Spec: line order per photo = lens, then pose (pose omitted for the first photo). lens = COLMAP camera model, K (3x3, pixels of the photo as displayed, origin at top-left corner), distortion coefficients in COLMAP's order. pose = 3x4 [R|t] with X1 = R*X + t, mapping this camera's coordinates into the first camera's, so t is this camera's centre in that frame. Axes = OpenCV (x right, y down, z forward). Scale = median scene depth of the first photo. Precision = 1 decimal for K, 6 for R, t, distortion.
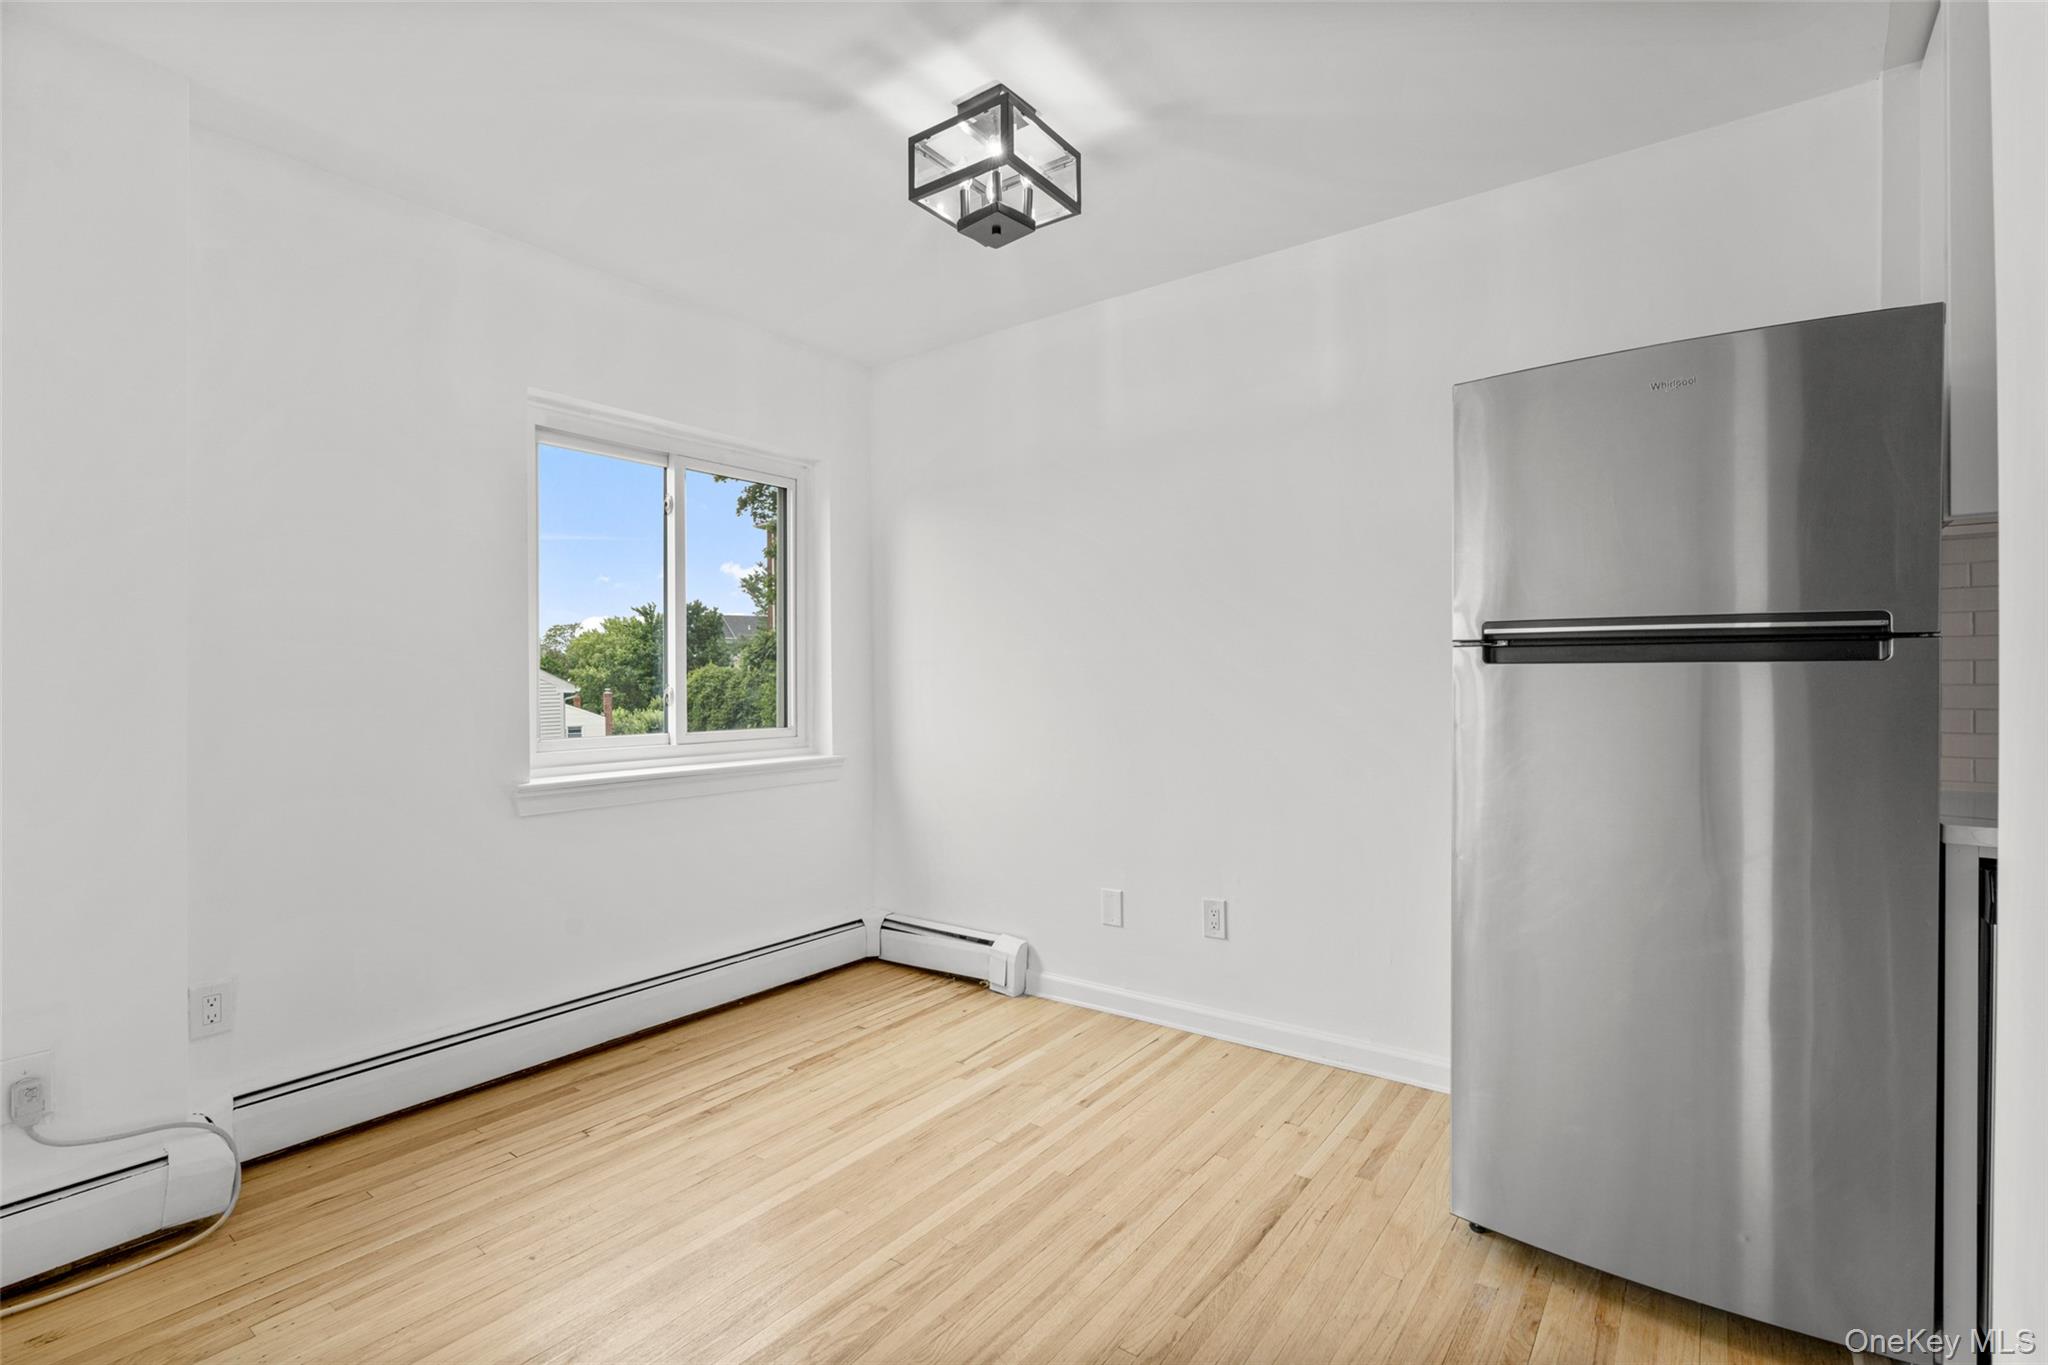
lens RADIAL K [[937.6, 0, 1018.3], [0, 937.6, 687.5], [0, 0, 1]] dist [-0.004223, -0.000039]
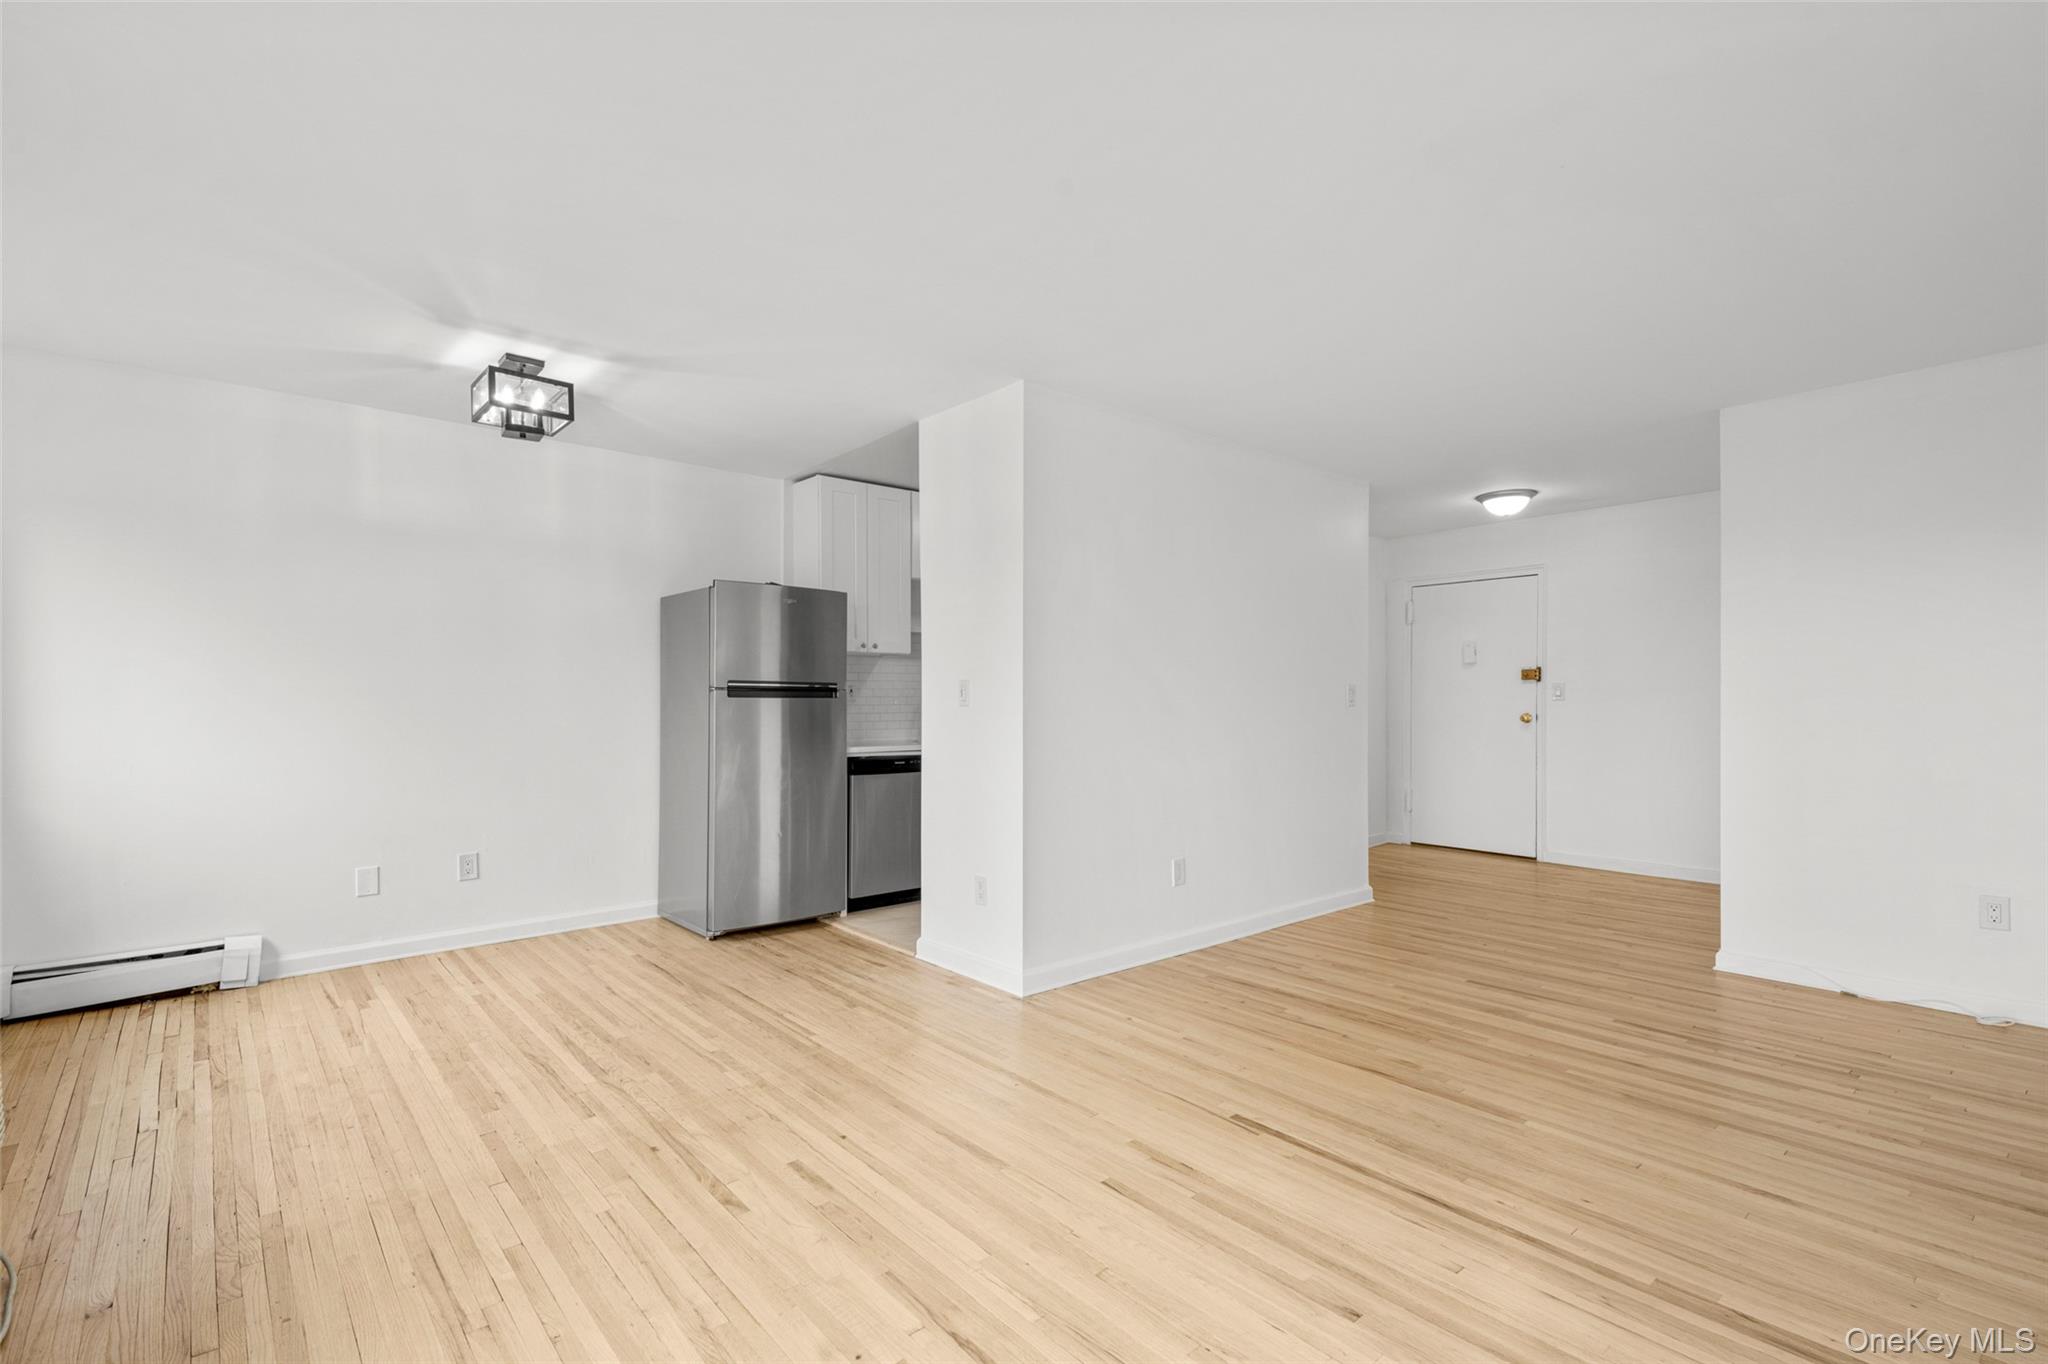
lens RADIAL K [[932.4, 0, 1021.9], [0, 932.4, 702.1], [0, 0, 1]] dist [0.057624, -0.024516]
pose [[0.210586, 0.002081, 0.977573, -0.994489], [0.006062, 0.999976, -0.003434, 0.000390], [-0.977557, 0.006649, 0.210568, -0.151132]]
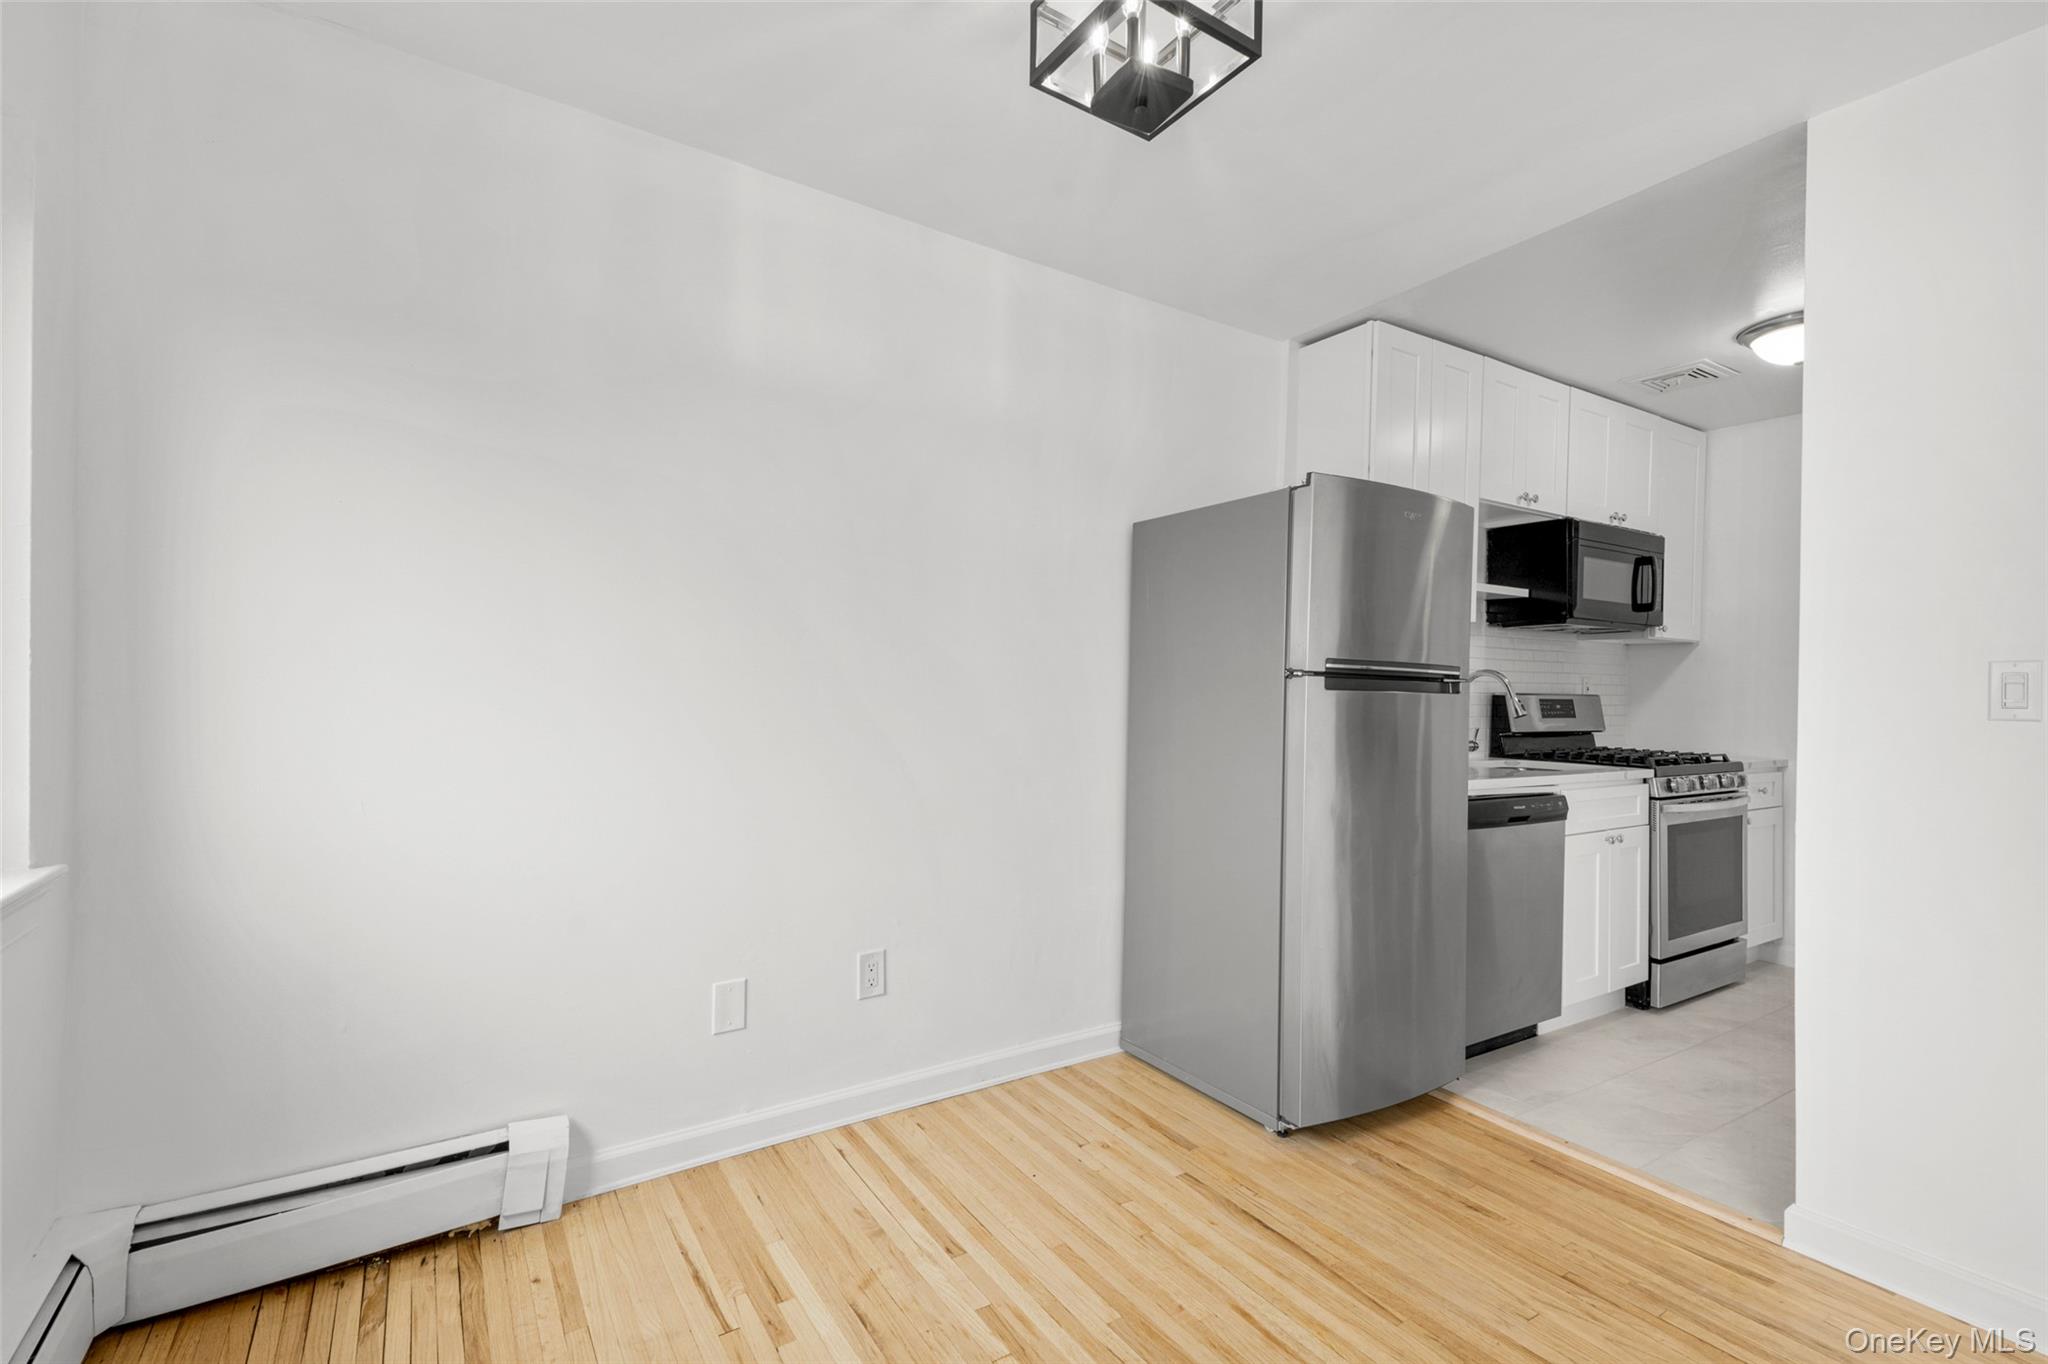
lens RADIAL K [[923.3, 0, 1024.0], [0, 923.3, 682.0], [0, 0, 1]] dist [0.060177, -0.022714]
pose [[0.341342, 0.019017, 0.939747, -0.507975], [-0.011227, 0.999806, -0.016155, -0.005809], [-0.939872, -0.005036, 0.341489, 0.547193]]
